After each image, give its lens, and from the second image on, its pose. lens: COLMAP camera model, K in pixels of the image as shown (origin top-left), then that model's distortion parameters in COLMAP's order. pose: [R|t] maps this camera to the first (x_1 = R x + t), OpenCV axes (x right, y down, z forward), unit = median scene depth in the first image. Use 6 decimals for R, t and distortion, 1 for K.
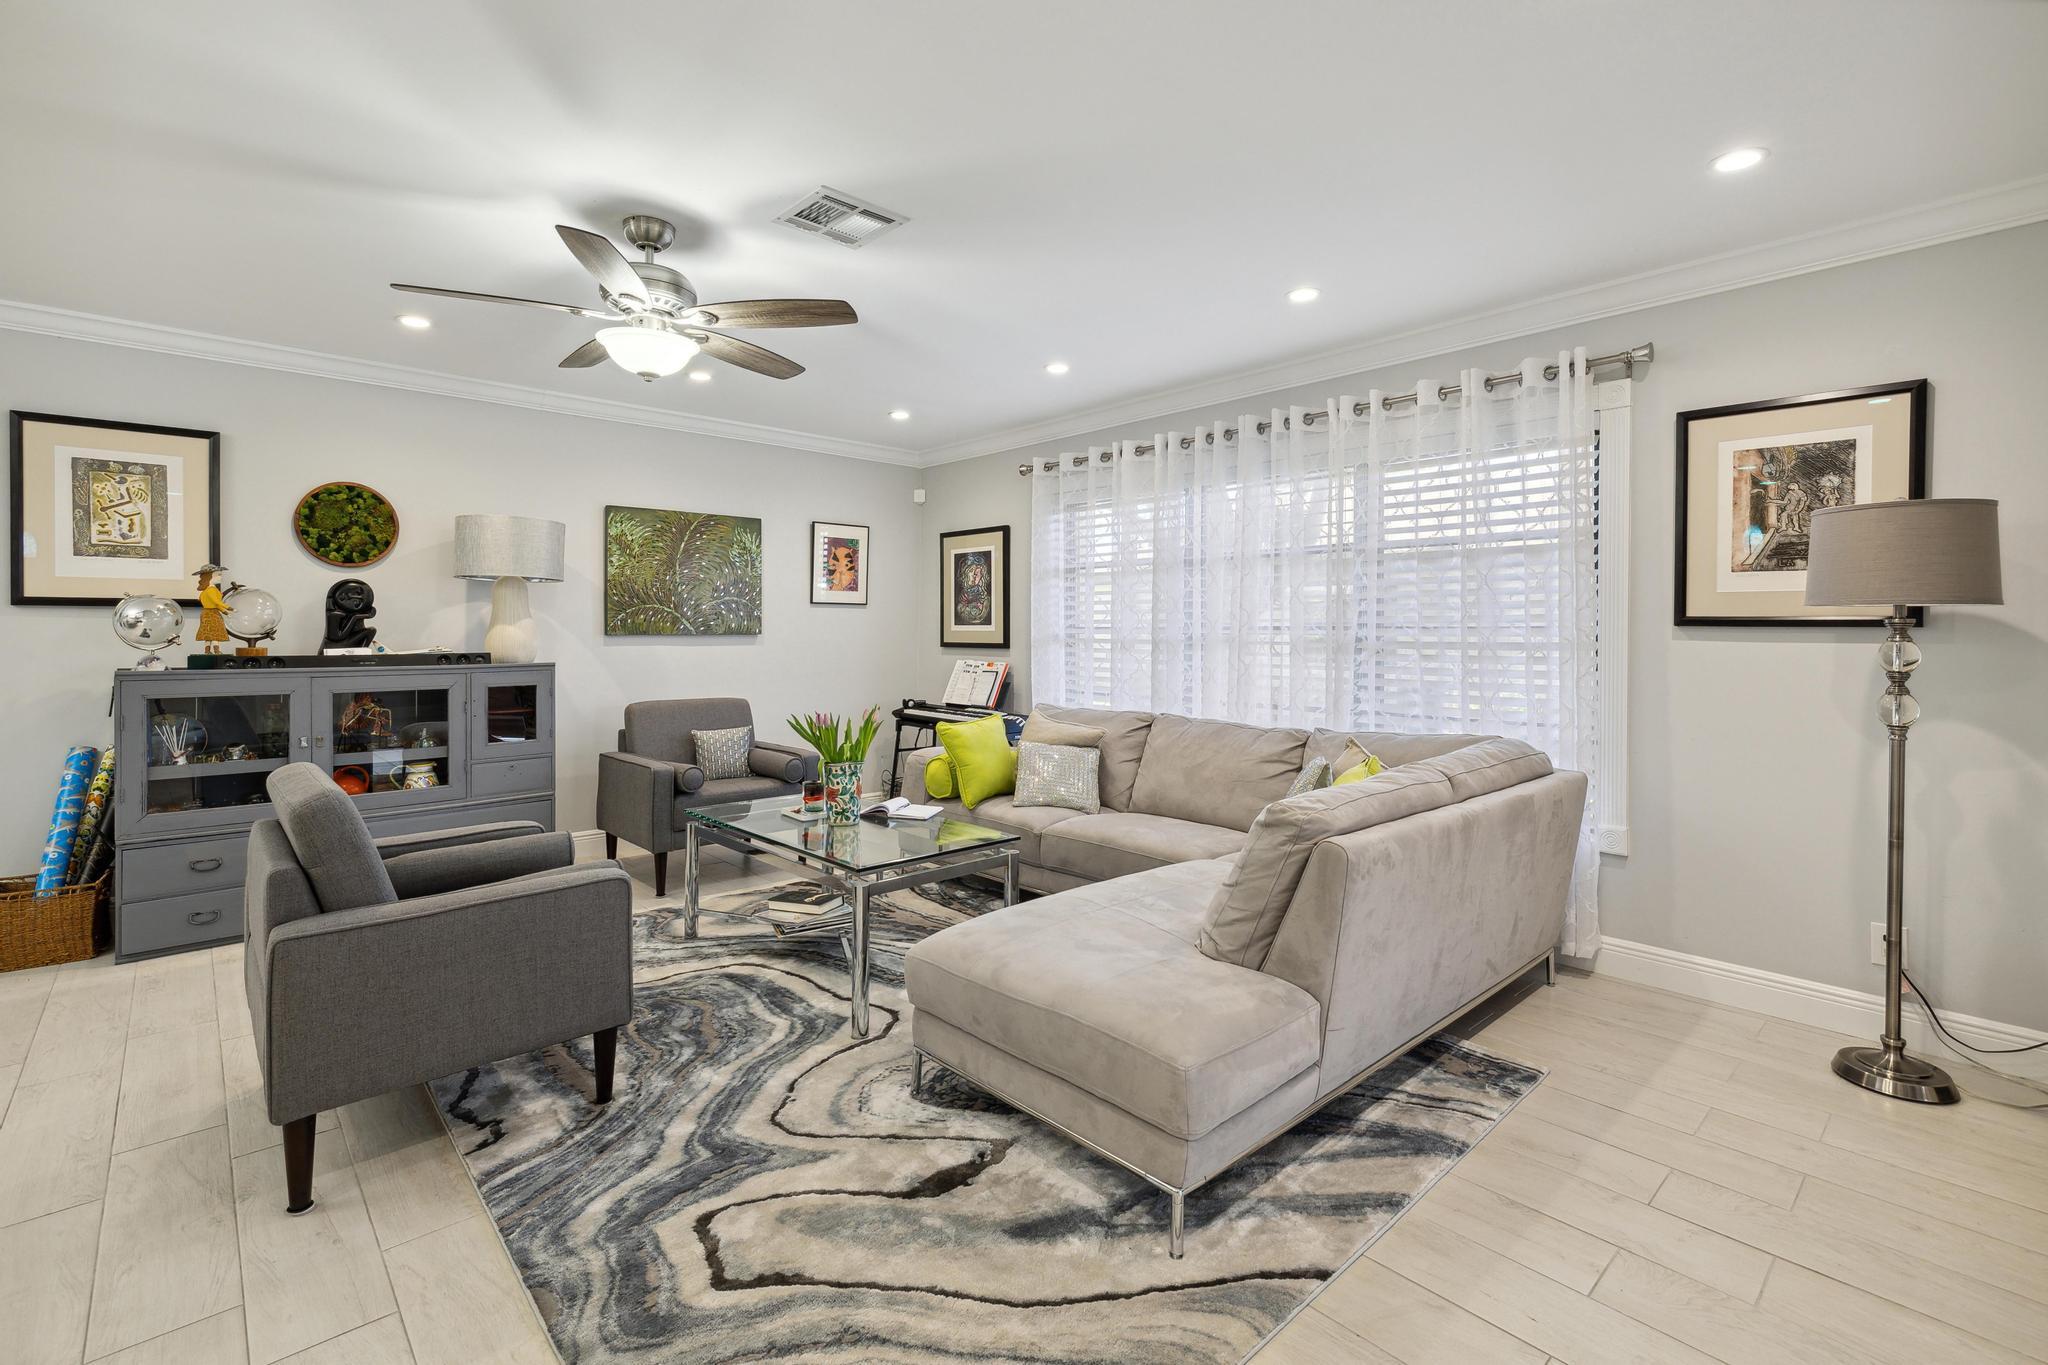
lens RADIAL K [[890.6, 0, 1003.6], [0, 890.6, 639.8], [0, 0, 1]] dist [0.000380, -0.001271]
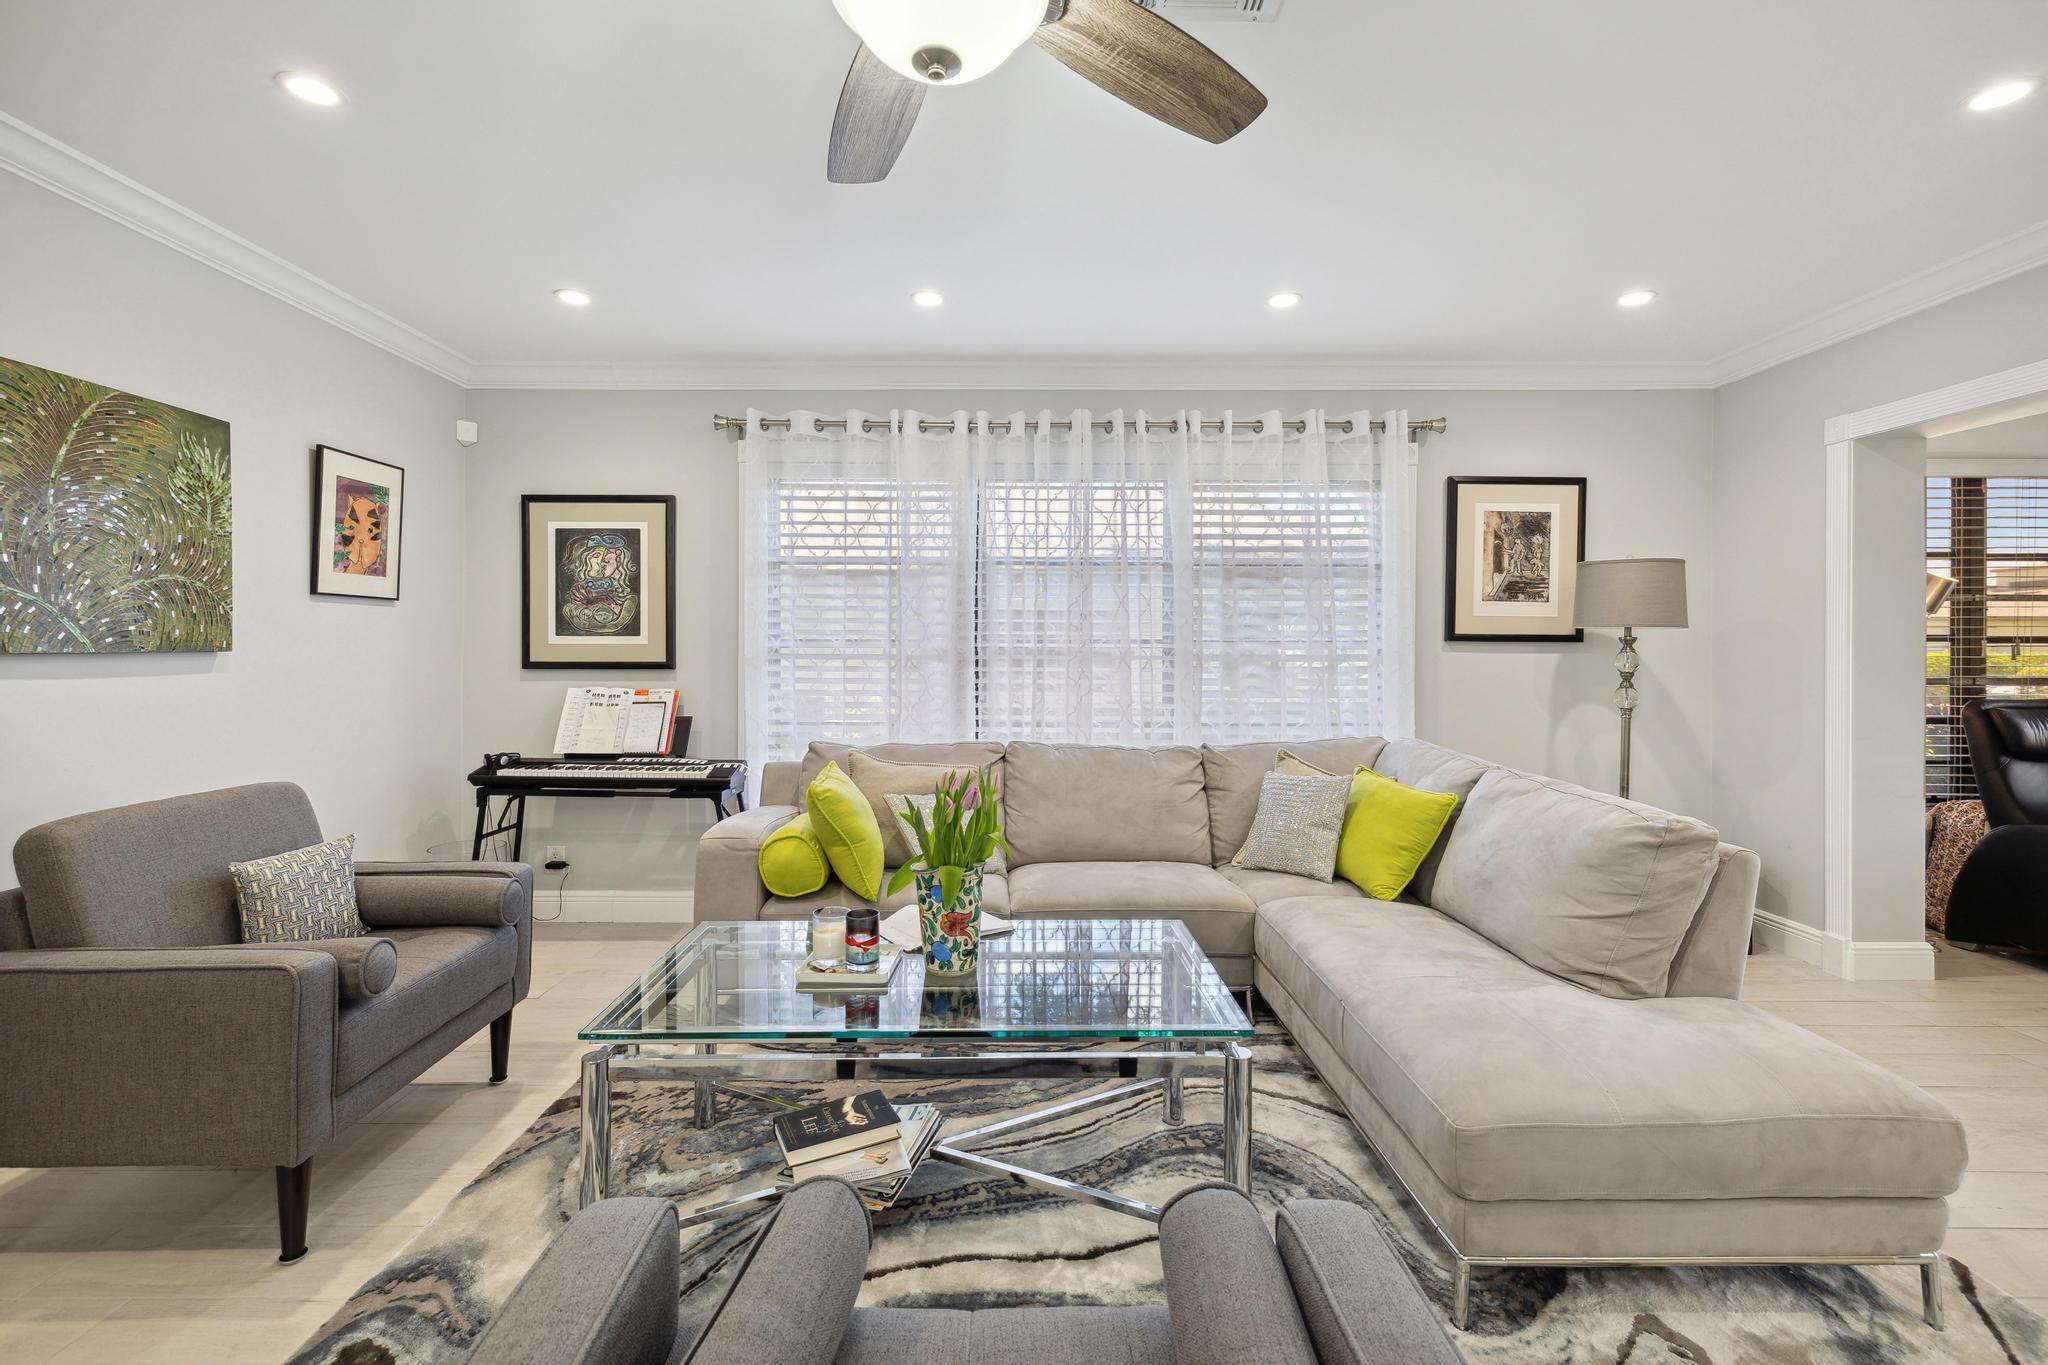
lens RADIAL K [[890.6, 0, 1007.9], [0, 890.6, 652.9], [0, 0, 1]] dist [0.000380, -0.001271]
pose [[0.675850, -0.006009, 0.737014, -0.446315], [0.006967, 0.999974, 0.001765, -0.003903], [-0.737006, 0.003942, 0.675875, 0.428477]]
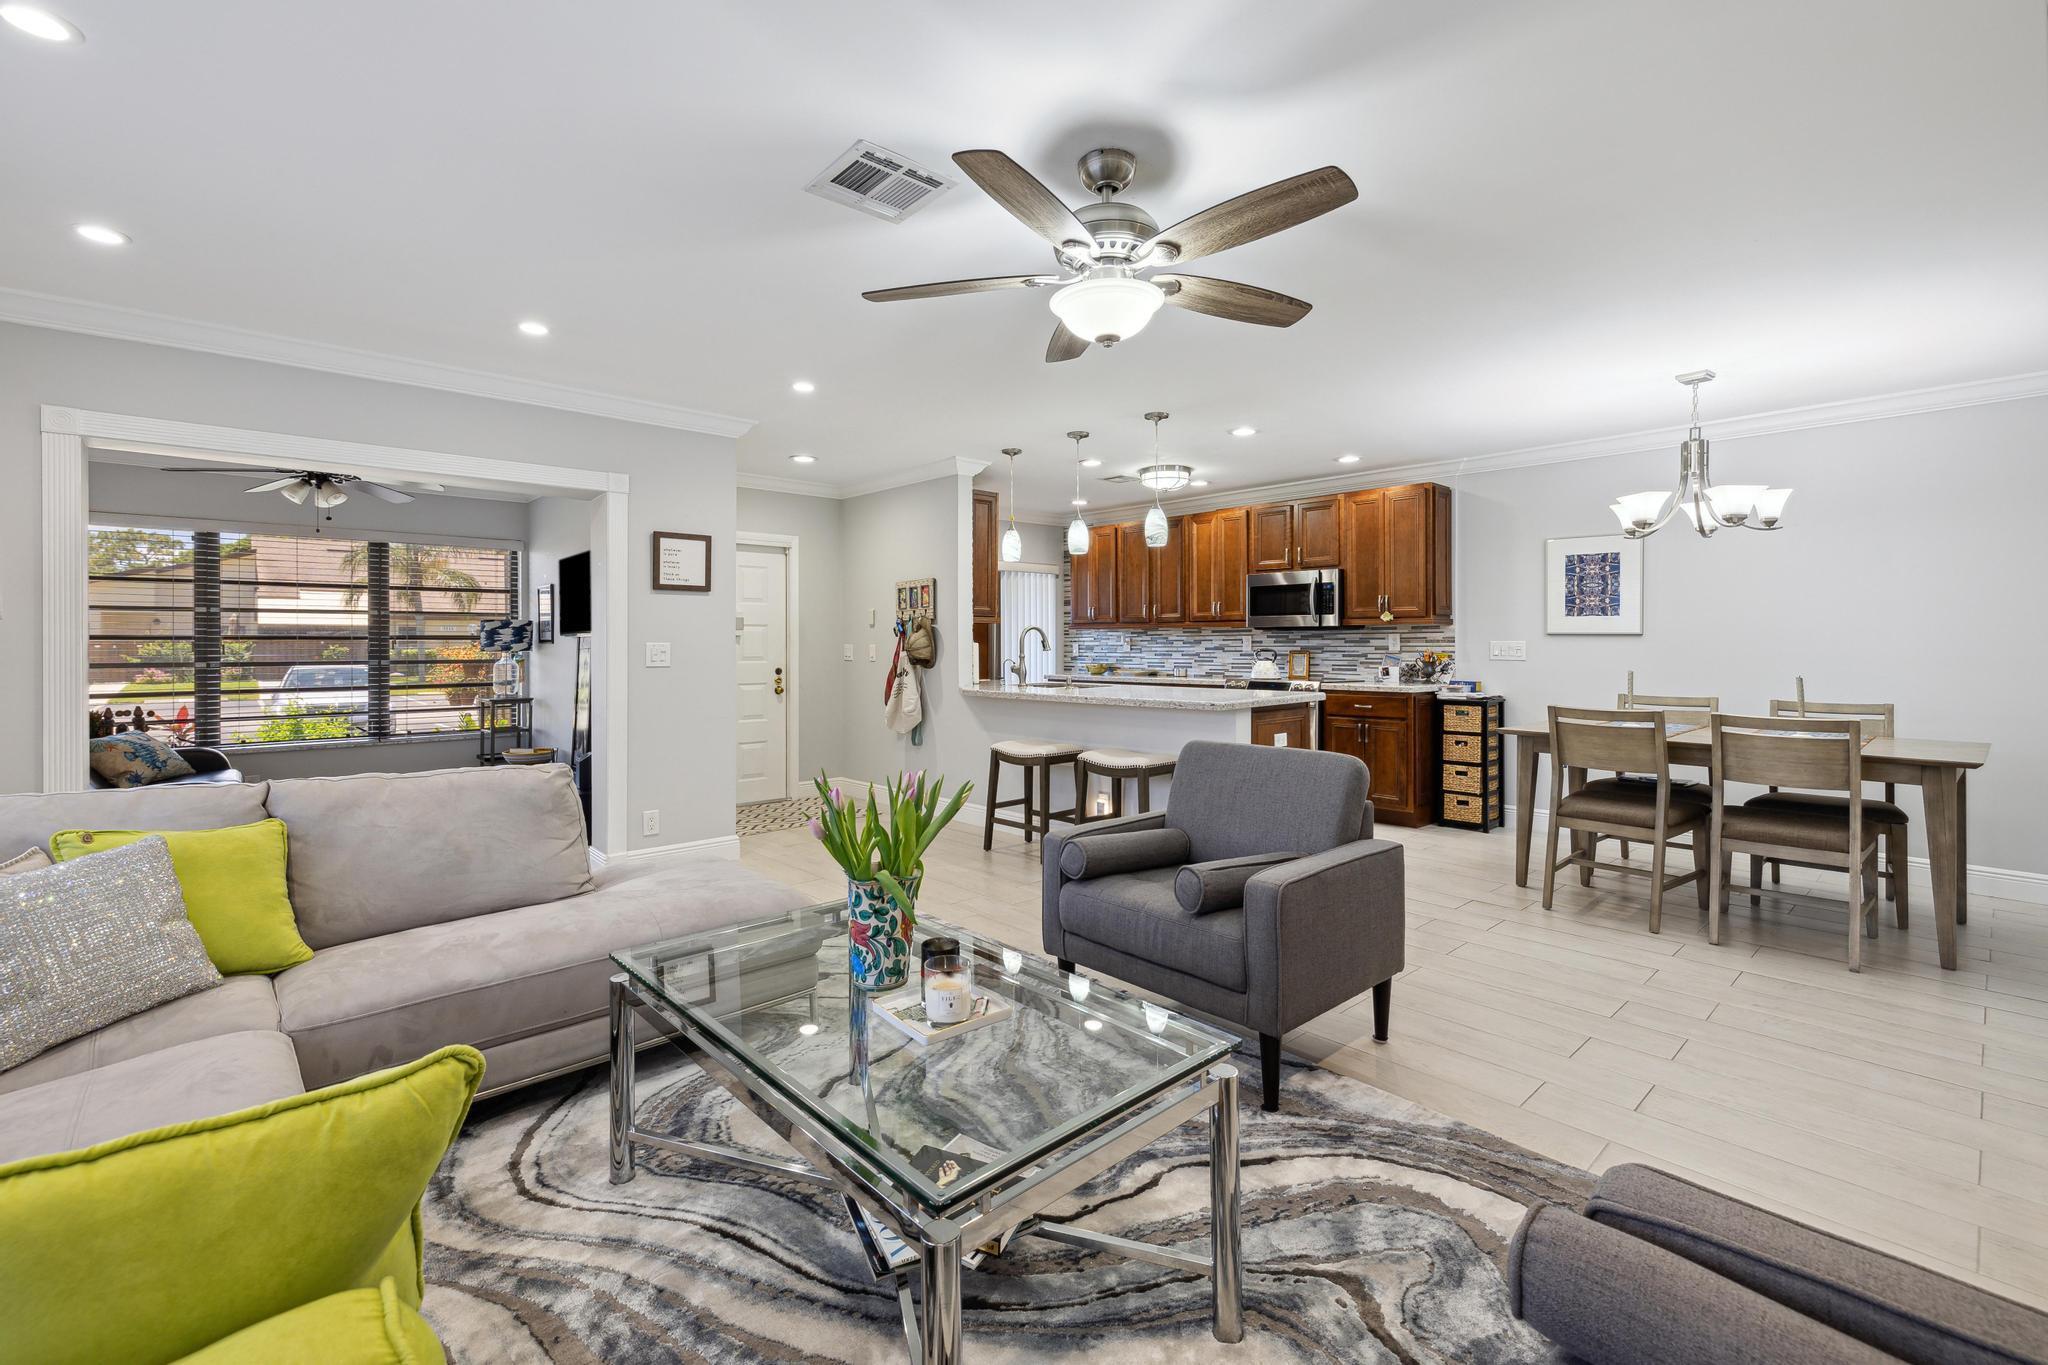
lens RADIAL K [[890.6, 0, 1015.5], [0, 890.6, 638.9], [0, 0, 1]] dist [0.000380, -0.001271]
pose [[-0.999964, 0.000428, 0.008466, -0.204544], [0.000480, 0.999981, 0.006134, -0.012095], [-0.008464, 0.006138, -0.999945, 1.178687]]
